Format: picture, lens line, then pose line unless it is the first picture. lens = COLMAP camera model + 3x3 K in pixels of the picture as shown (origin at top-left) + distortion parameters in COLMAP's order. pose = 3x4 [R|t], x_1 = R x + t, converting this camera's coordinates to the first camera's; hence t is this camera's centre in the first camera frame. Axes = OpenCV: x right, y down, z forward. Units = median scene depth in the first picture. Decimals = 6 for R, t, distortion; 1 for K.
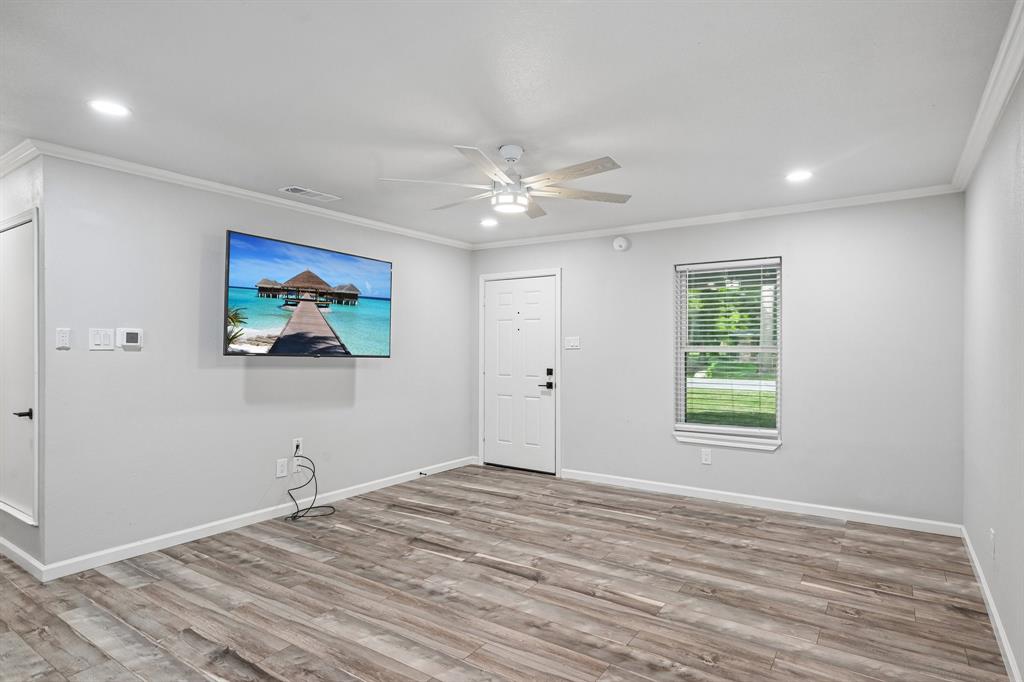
lens RADIAL K [[557.8, 0, 517.3], [0, 557.8, 344.6], [0, 0, 1]] dist [0.002427, 0.000069]
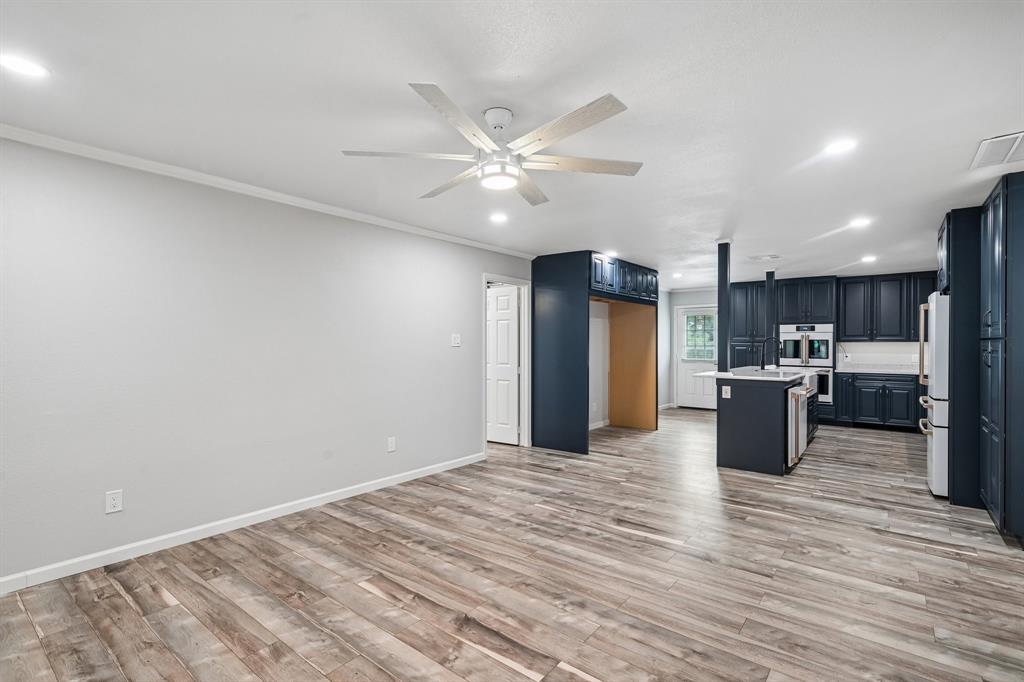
lens RADIAL K [[473.6, 0, 511.5], [0, 473.6, 344.7], [0, 0, 1]] dist [-0.002488, -0.000178]
pose [[-0.996640, -0.004099, 0.081805, -0.099644], [-0.003799, 0.999985, 0.003824, 0.001896], [-0.081820, 0.003500, -0.996641, 1.853185]]
